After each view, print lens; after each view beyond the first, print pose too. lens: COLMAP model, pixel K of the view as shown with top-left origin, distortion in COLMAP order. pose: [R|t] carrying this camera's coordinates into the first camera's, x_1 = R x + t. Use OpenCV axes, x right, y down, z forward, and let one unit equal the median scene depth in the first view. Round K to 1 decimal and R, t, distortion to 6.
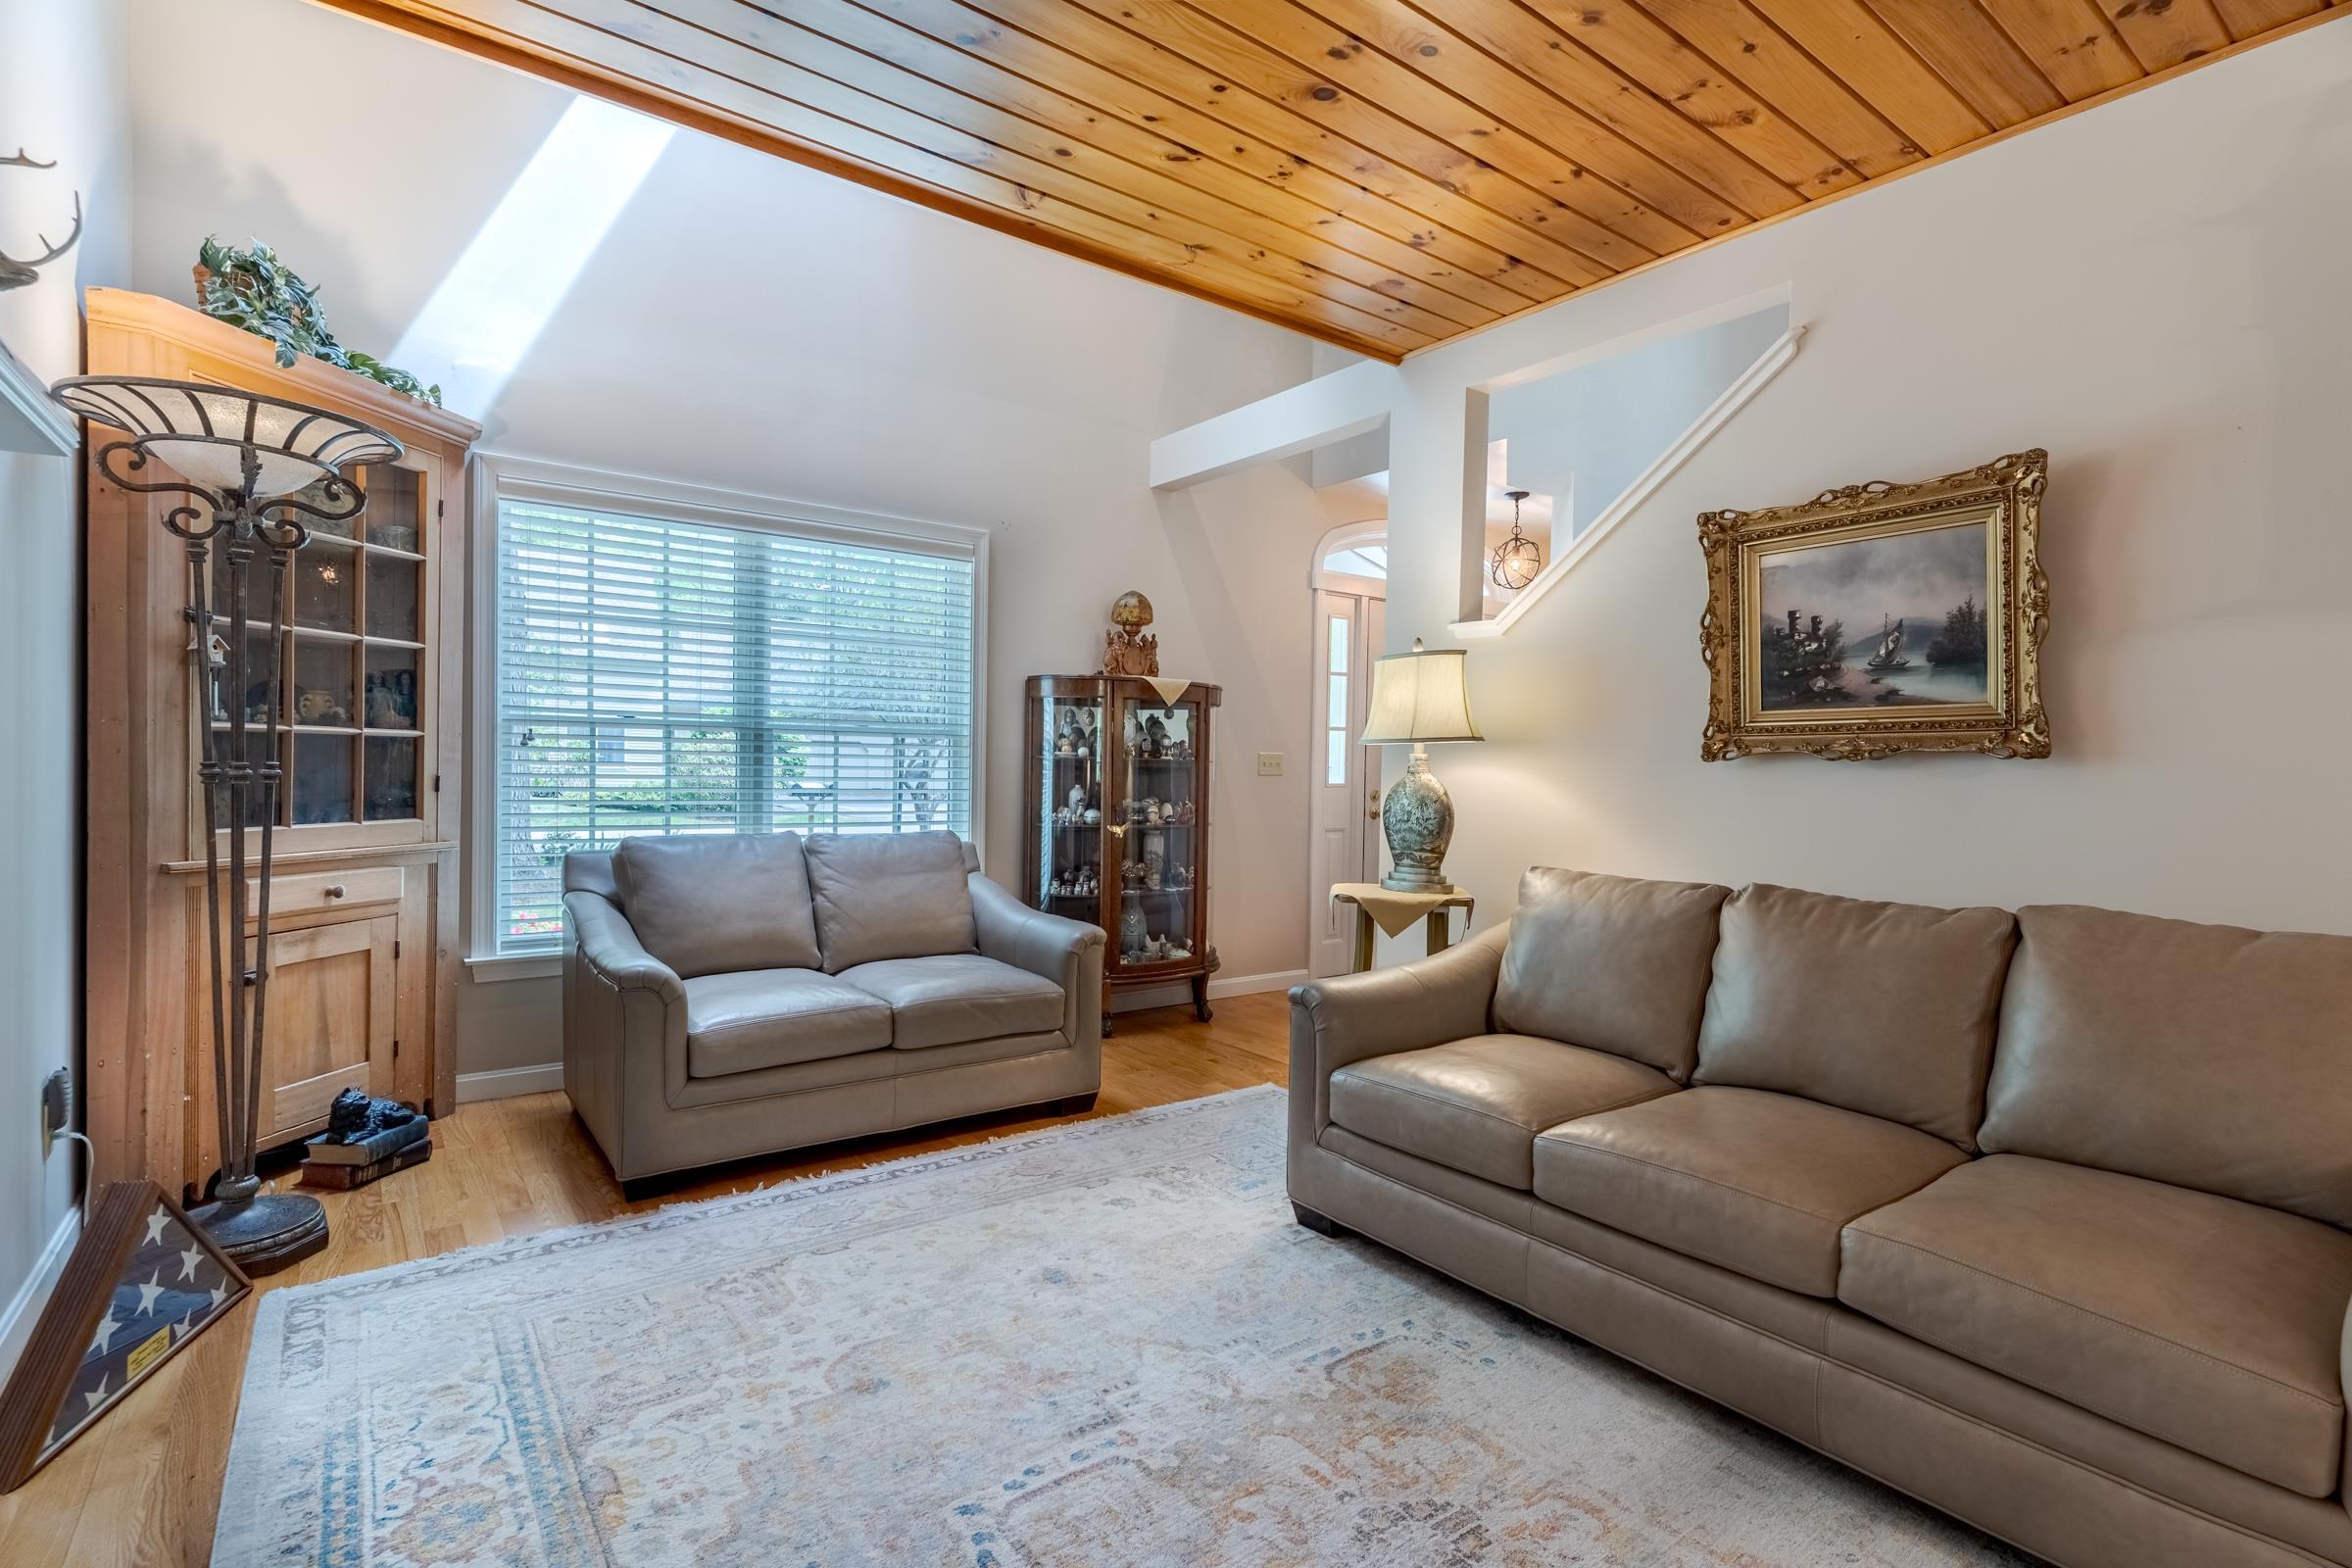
lens RADIAL K [[1118.7, 0, 1174.9], [0, 1118.7, 787.6], [0, 0, 1]] dist [0.000603, -0.000177]
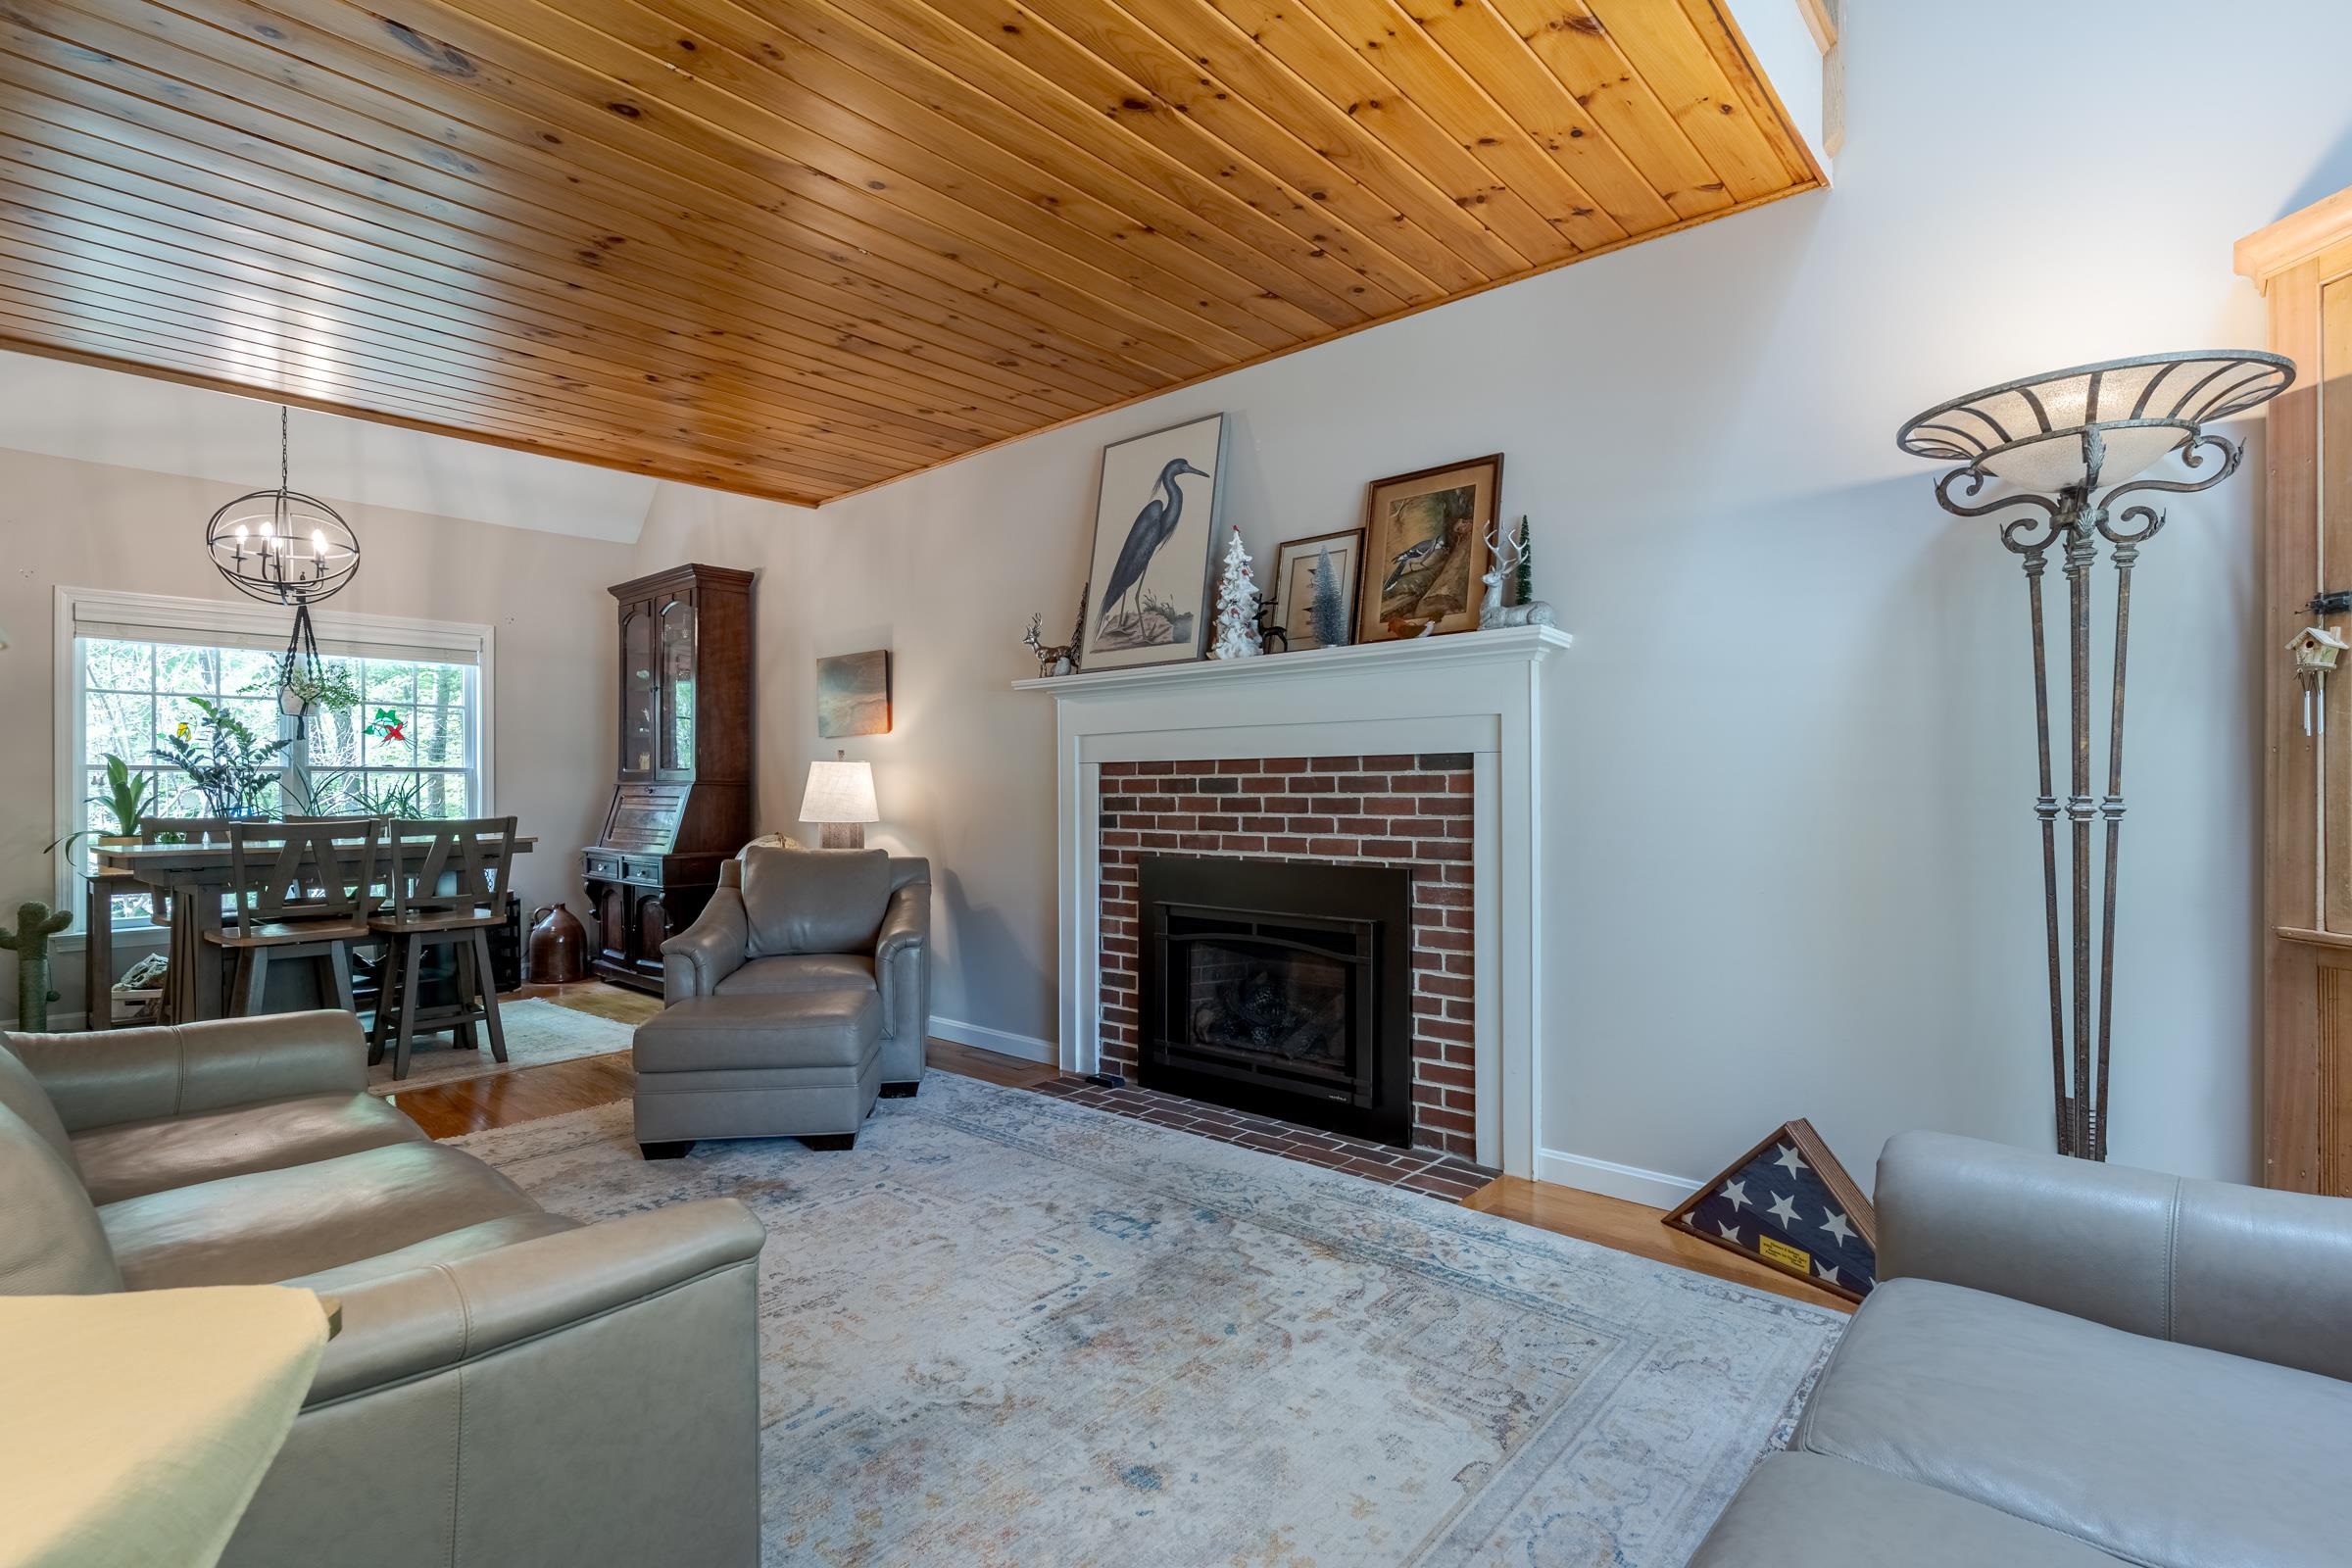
lens RADIAL K [[1118.7, 0, 1178.2], [0, 1118.7, 788.0], [0, 0, 1]] dist [0.000603, -0.000177]
pose [[-0.977247, -0.015124, -0.211564, 0.024146], [-0.019188, 0.999668, 0.017168, -0.023012], [0.211234, 0.020837, -0.977213, 1.252420]]
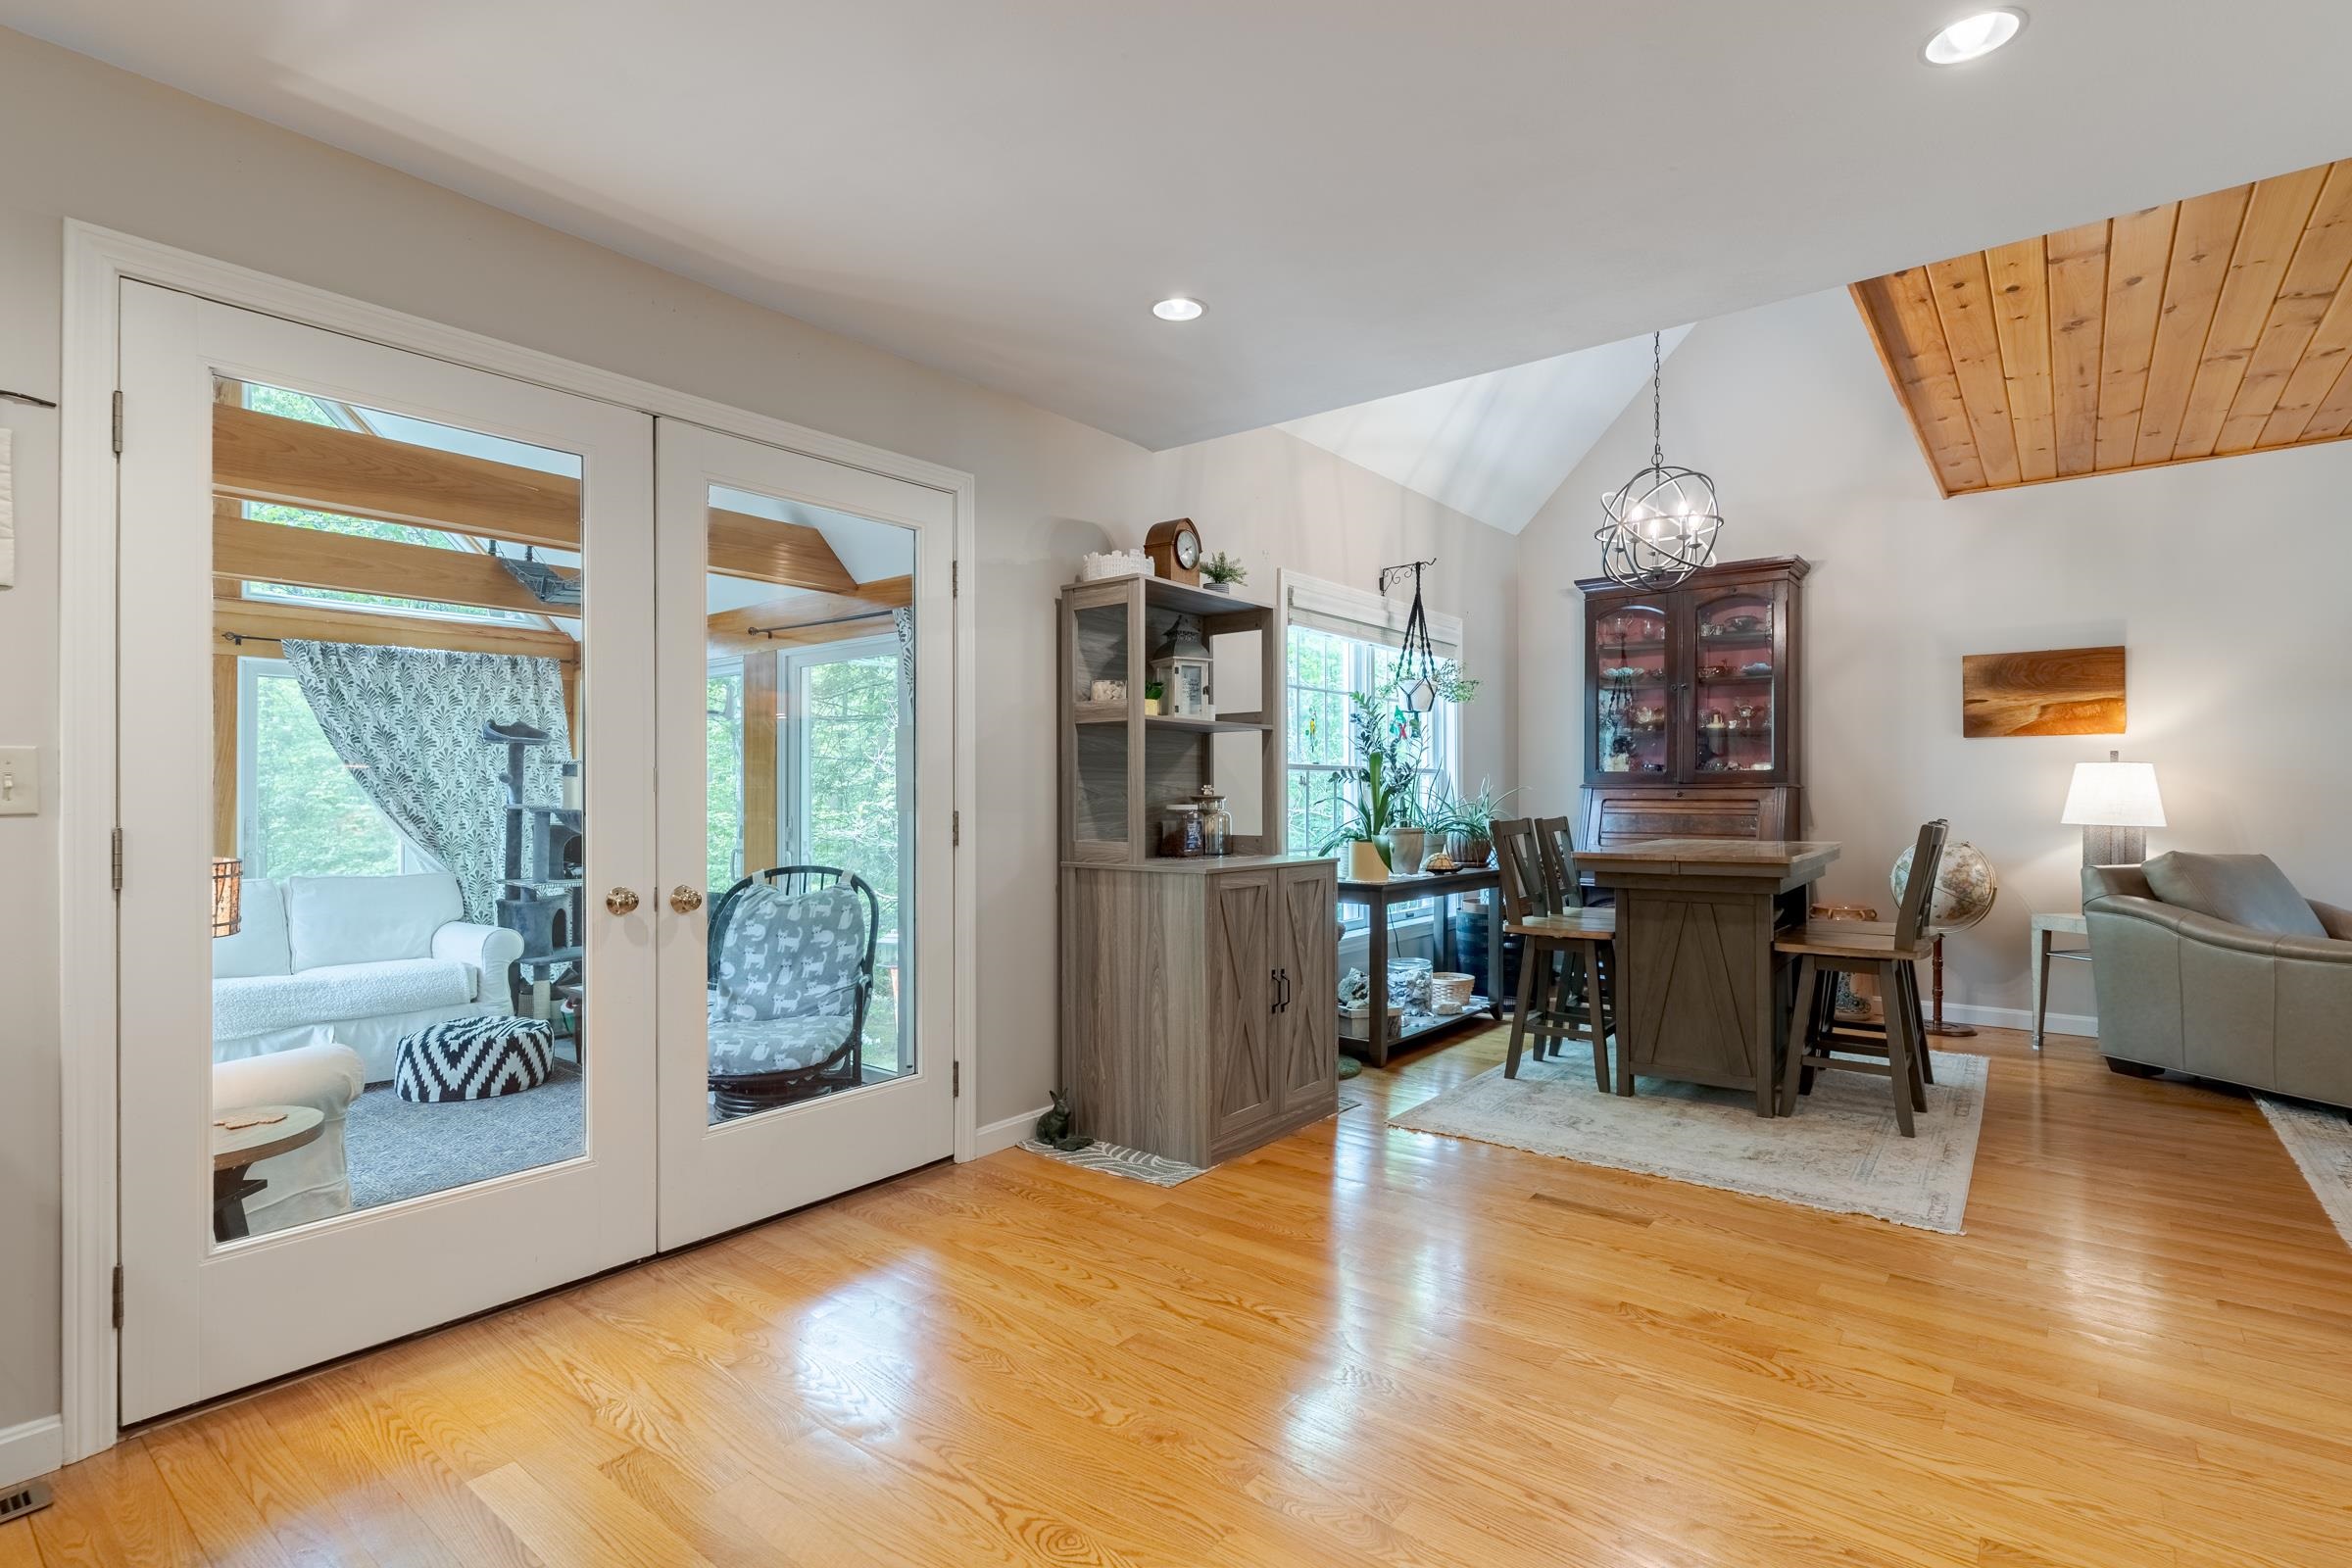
lens RADIAL K [[1118.7, 0, 1167.8], [0, 1118.7, 777.3], [0, 0, 1]] dist [0.000603, -0.000177]
pose [[-0.966896, -0.022203, -0.254203, 1.706224], [-0.023081, 0.999733, 0.000472, 0.021950], [0.254125, 0.006324, -0.967151, 0.757196]]
